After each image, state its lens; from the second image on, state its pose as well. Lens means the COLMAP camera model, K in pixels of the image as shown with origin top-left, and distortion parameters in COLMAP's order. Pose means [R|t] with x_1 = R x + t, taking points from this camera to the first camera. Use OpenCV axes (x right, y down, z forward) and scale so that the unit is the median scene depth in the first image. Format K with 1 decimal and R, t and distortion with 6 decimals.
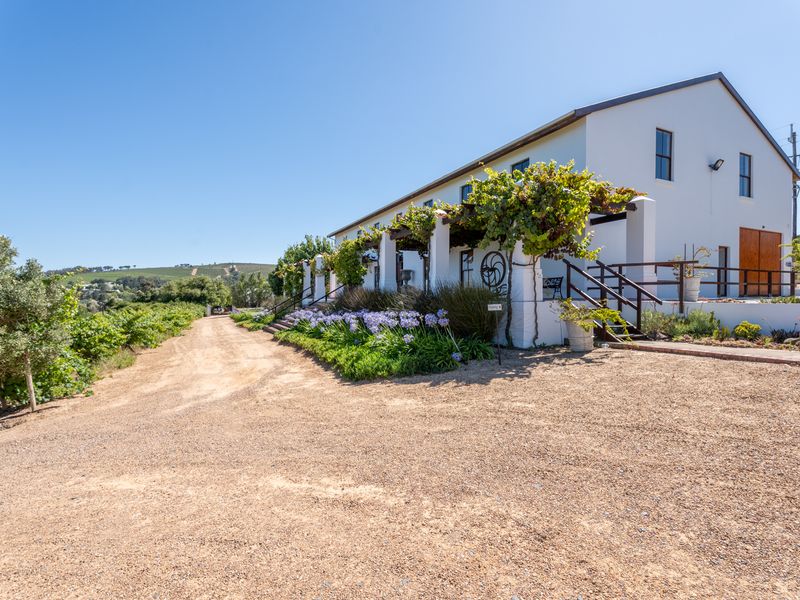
lens RADIAL K [[370.7, 0, 398.9], [0, 370.7, 300.0], [0, 0, 1]] dist [0.006425, 0.000571]
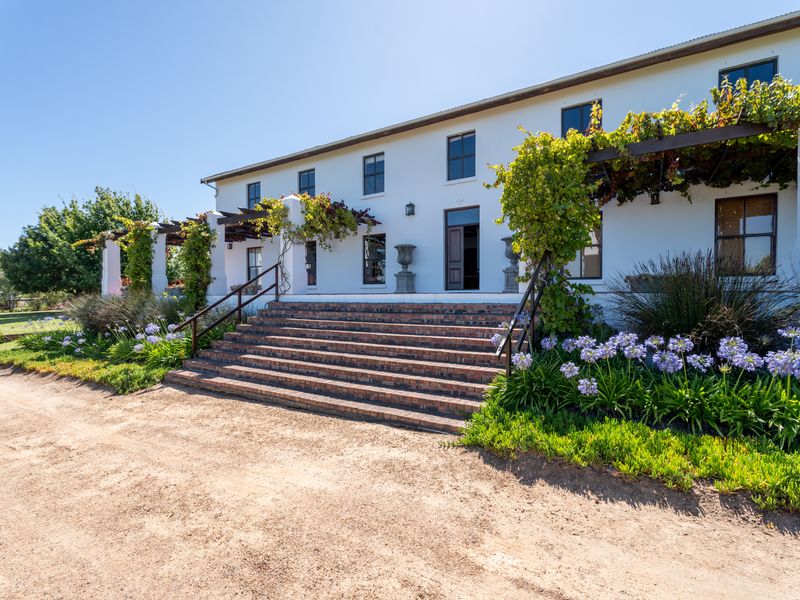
lens RADIAL K [[370.7, 0, 399.9], [0, 370.7, 302.0], [0, 0, 1]] dist [0.006425, 0.000571]
pose [[0.847625, 0.003915, 0.530581, -0.232343], [0.000747, 0.999963, -0.008572, 0.007563], [-0.530595, 0.007662, 0.847591, 0.394628]]
